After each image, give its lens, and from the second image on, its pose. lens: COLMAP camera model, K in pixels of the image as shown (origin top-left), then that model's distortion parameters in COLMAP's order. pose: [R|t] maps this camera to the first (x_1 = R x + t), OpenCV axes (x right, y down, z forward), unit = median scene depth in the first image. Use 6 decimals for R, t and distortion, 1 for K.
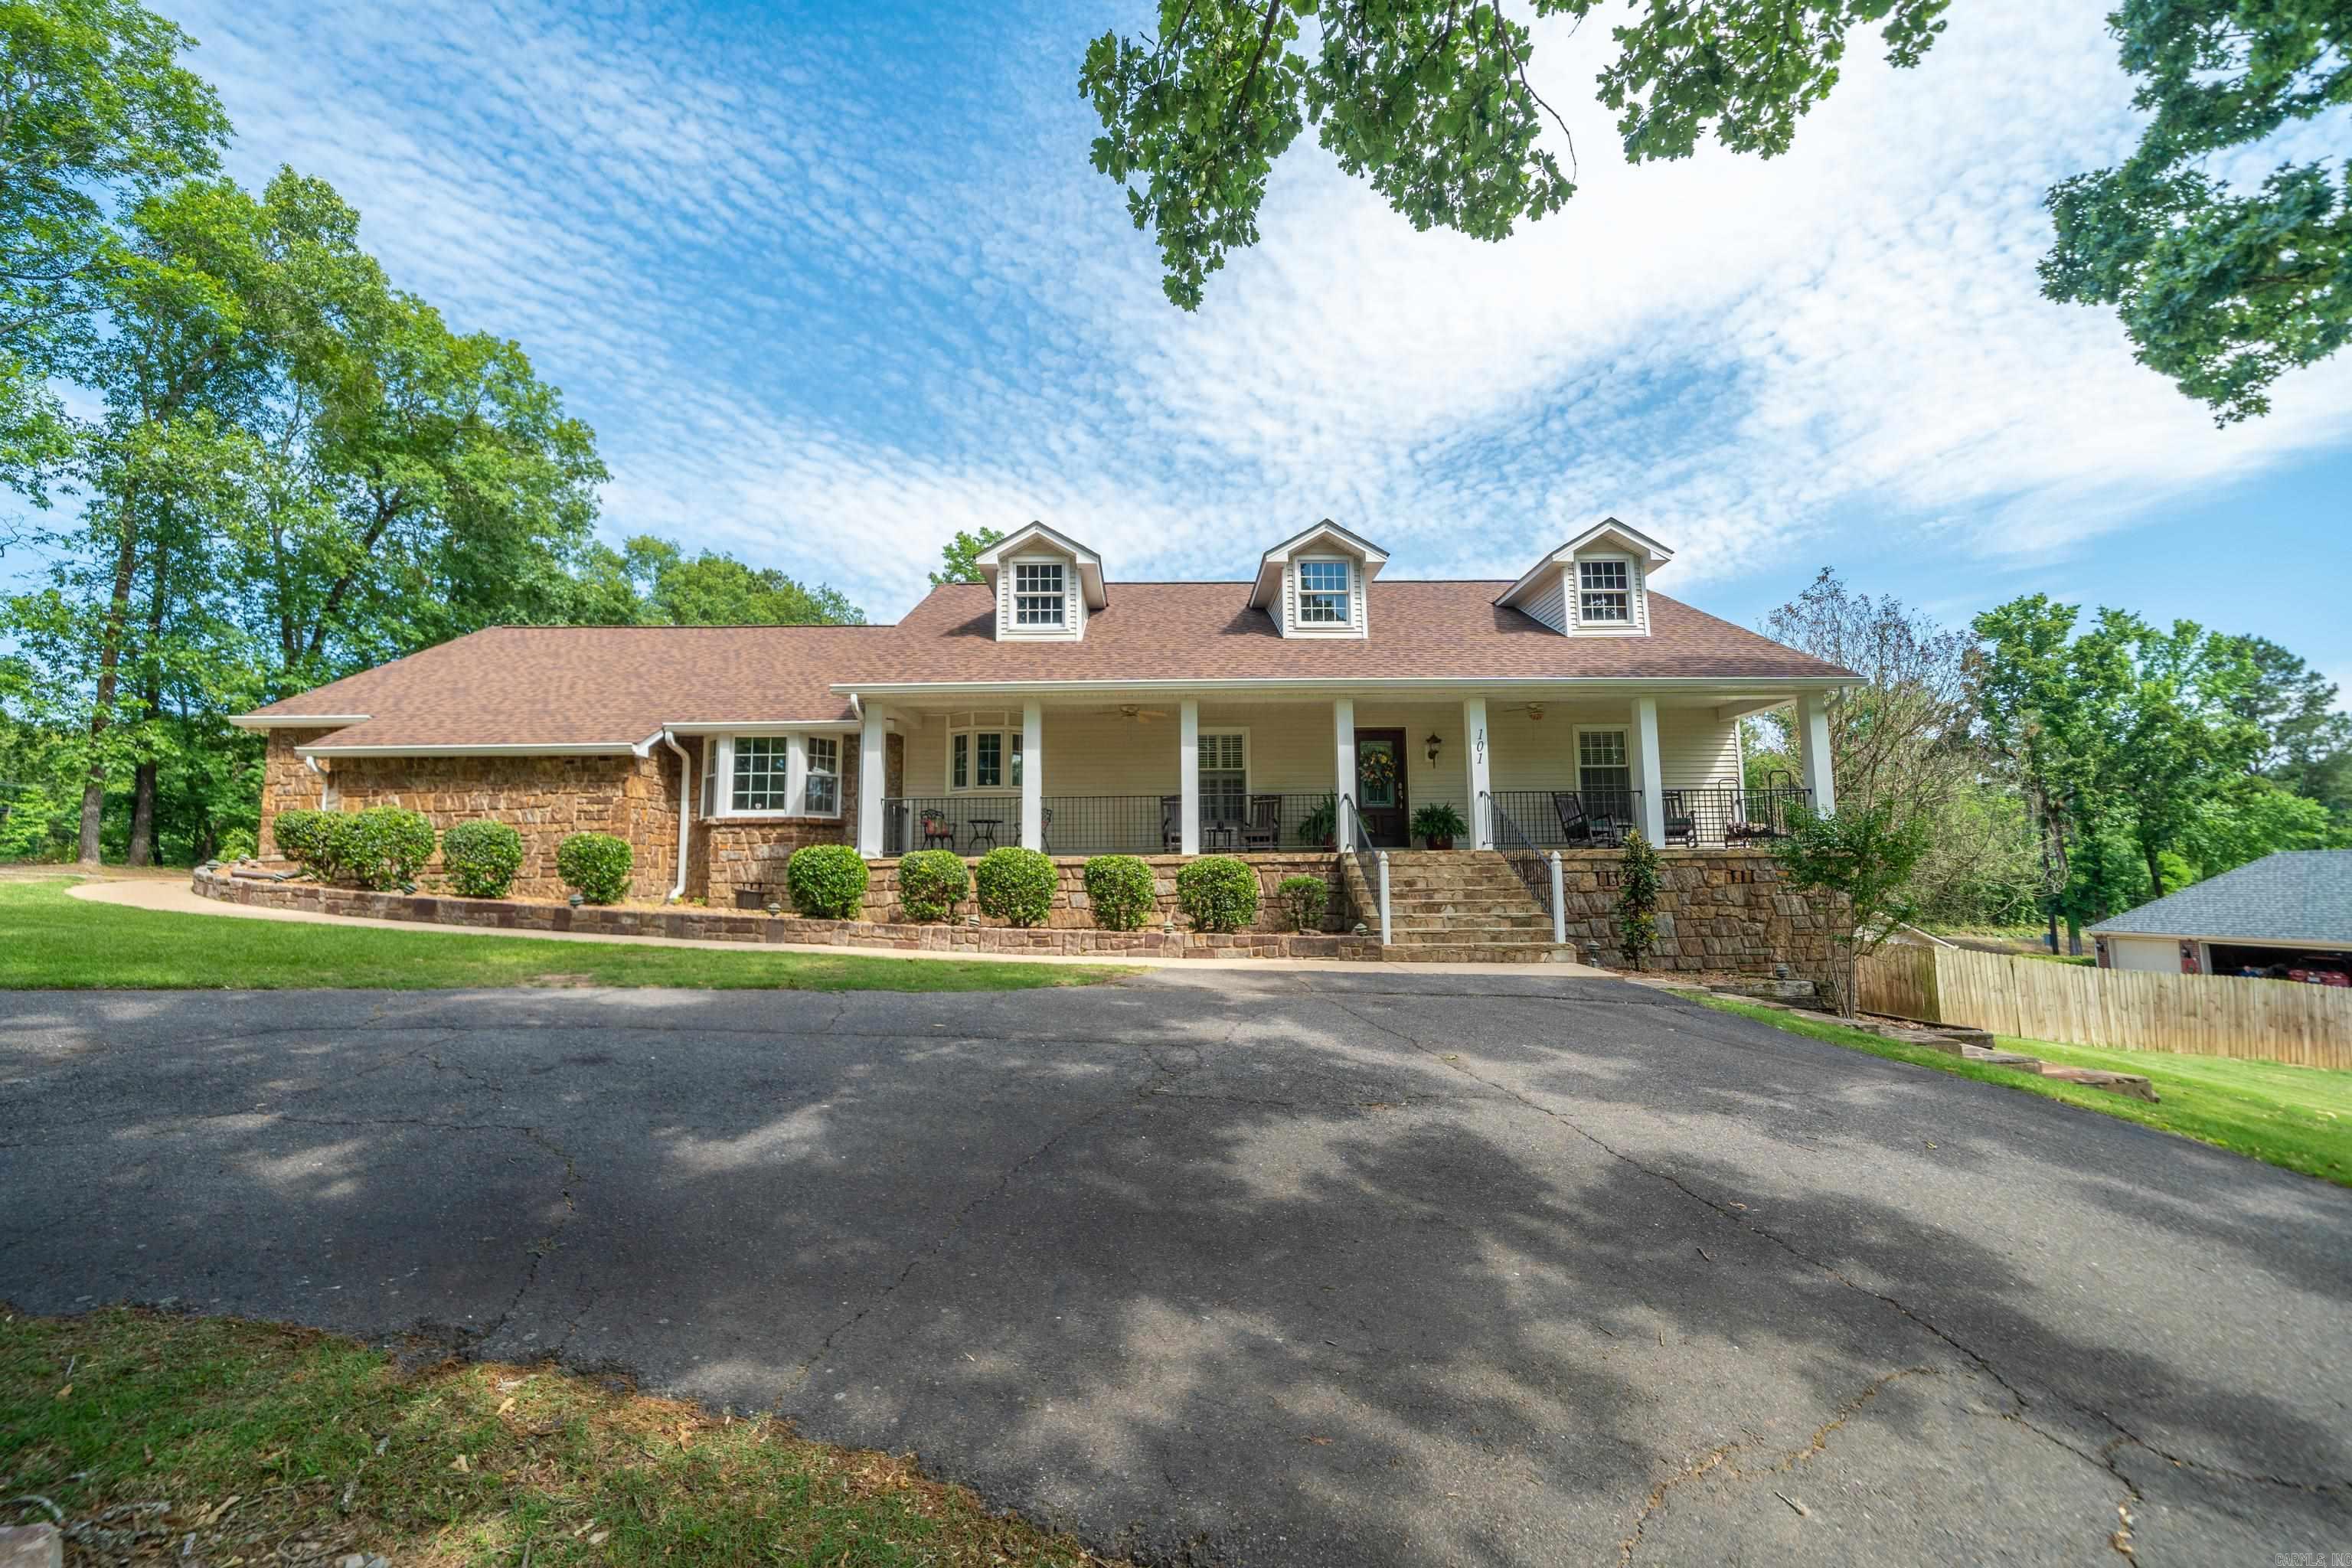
lens RADIAL K [[920.8, 0, 1171.5], [0, 920.8, 798.7], [0, 0, 1]] dist [0.001058, 0.001400]
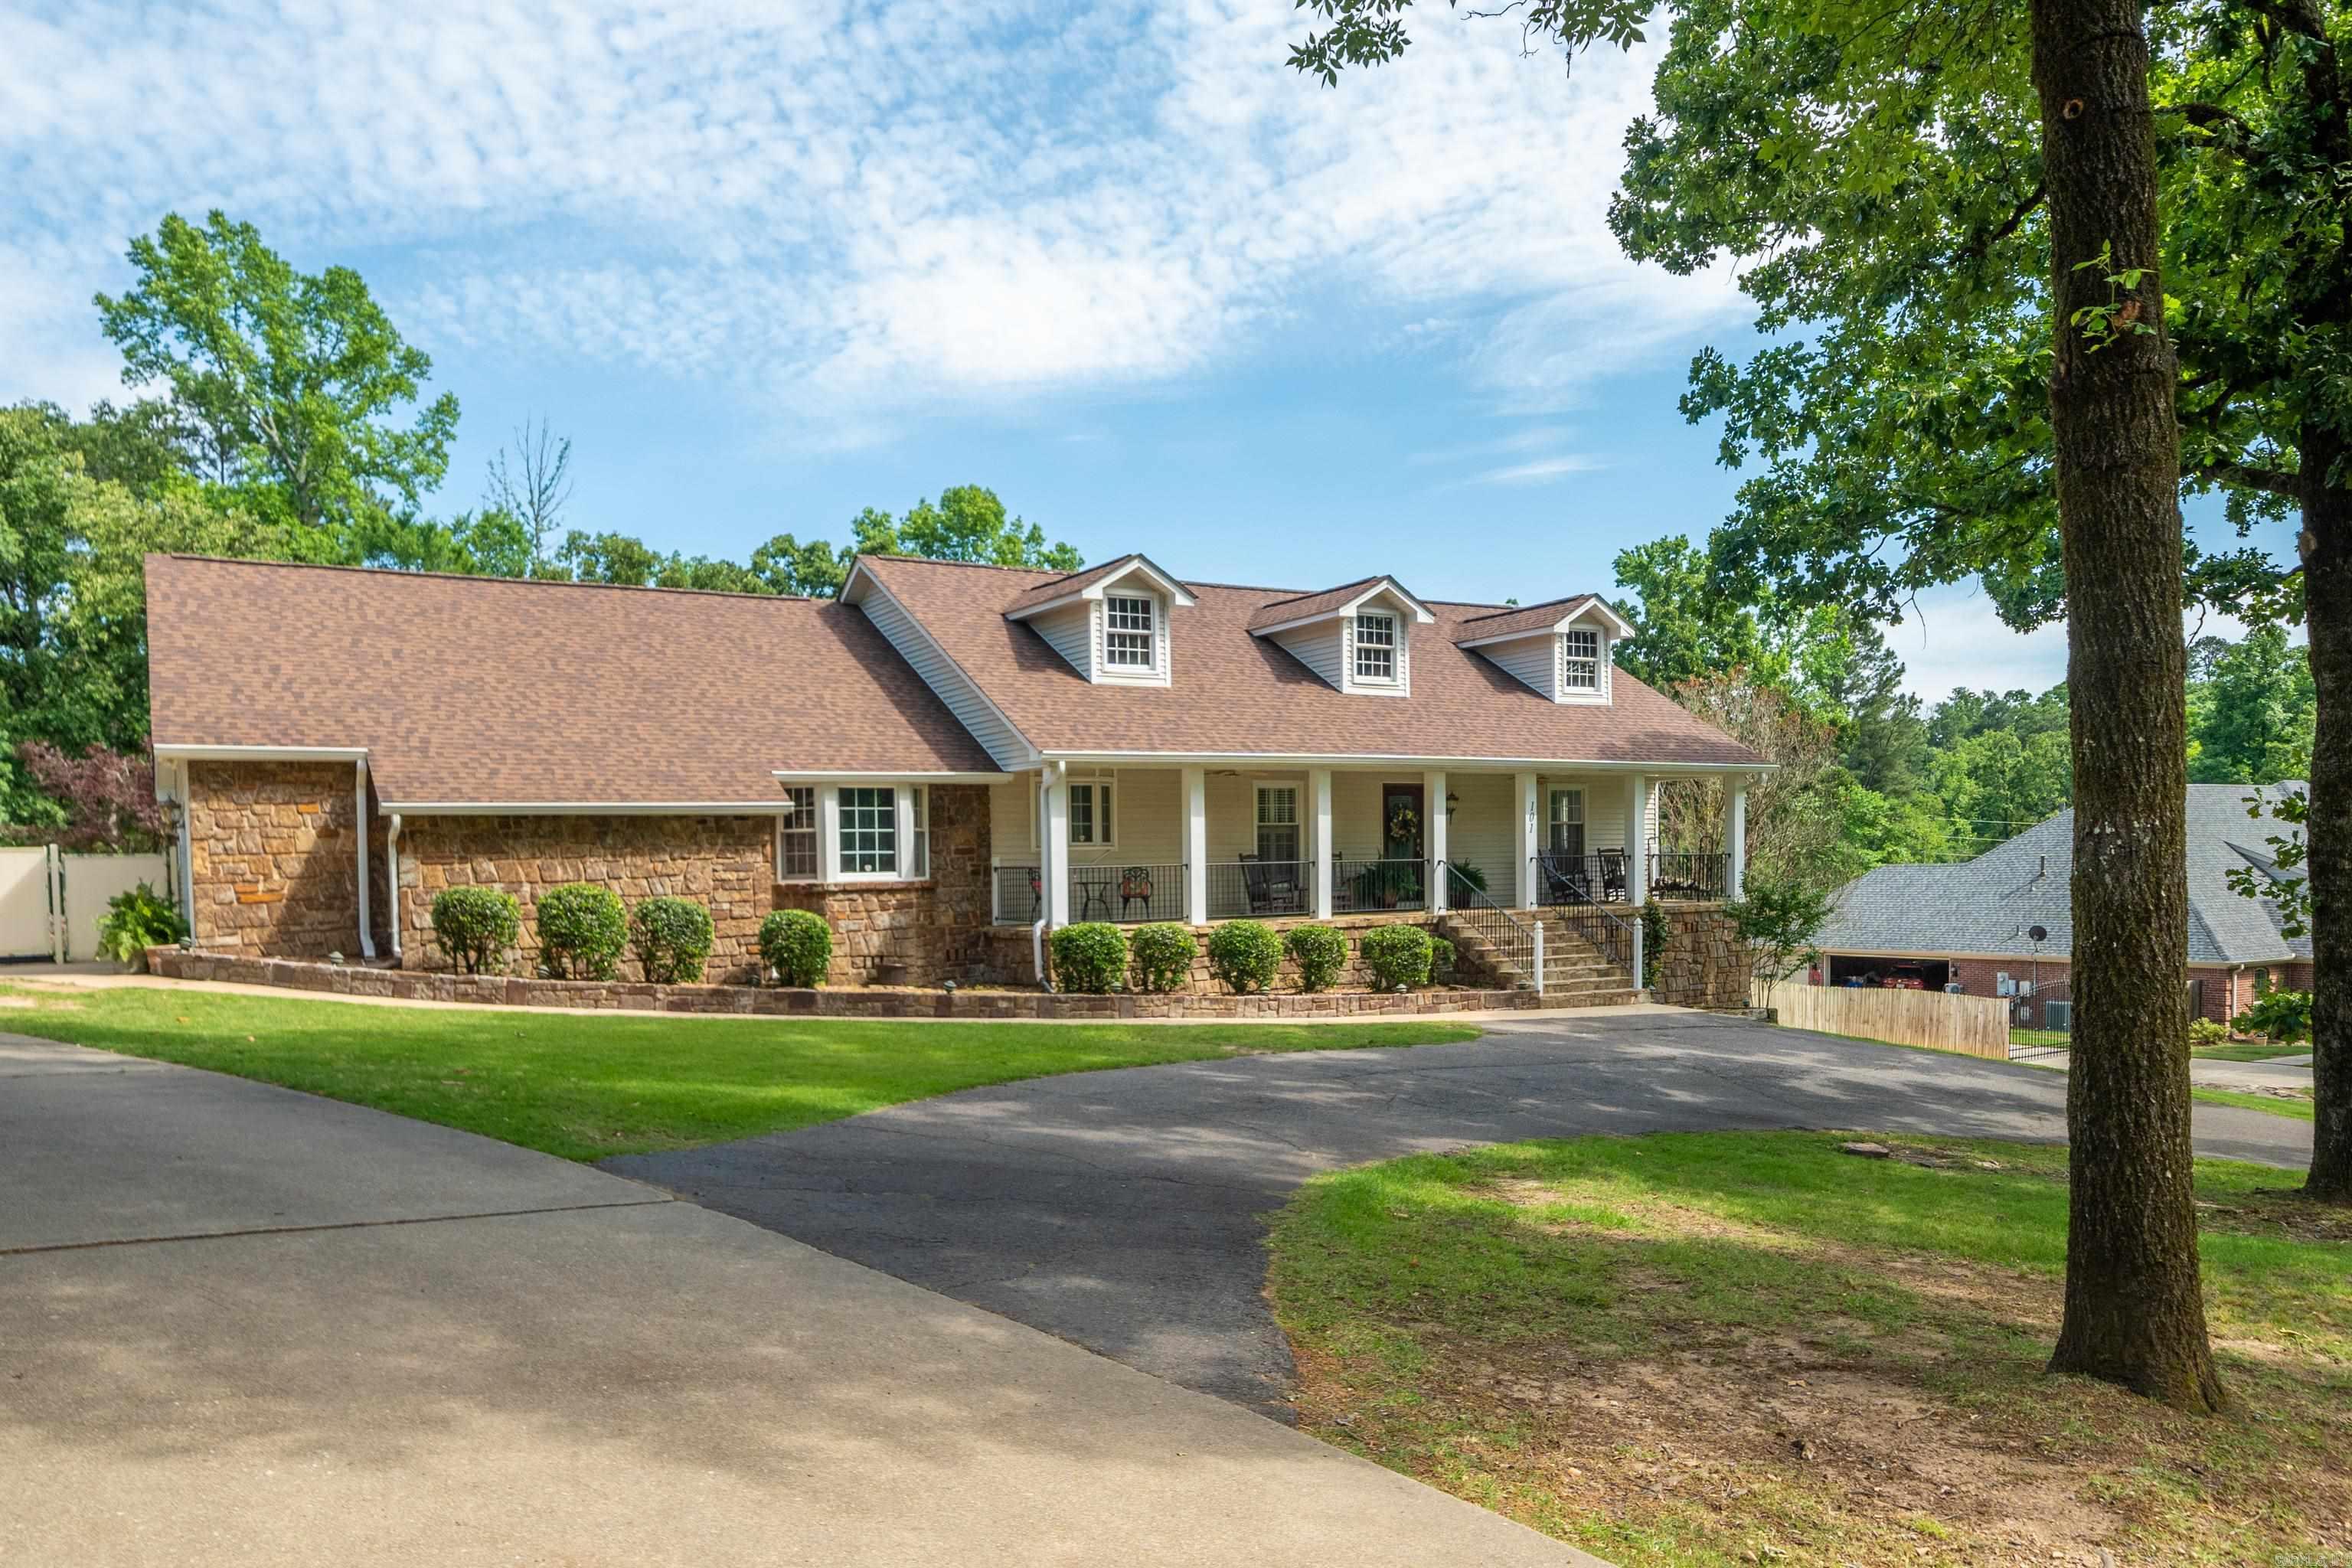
lens RADIAL K [[1680.4, 0, 1098.3], [0, 1680.4, 947.3], [0, 0, 1]] dist [0.004572, 0.000191]
pose [[0.883424, -0.028524, 0.467705, -0.998282], [-0.034748, 0.991409, 0.126097, -0.125791], [-0.467283, -0.127649, 0.874844, -0.507134]]
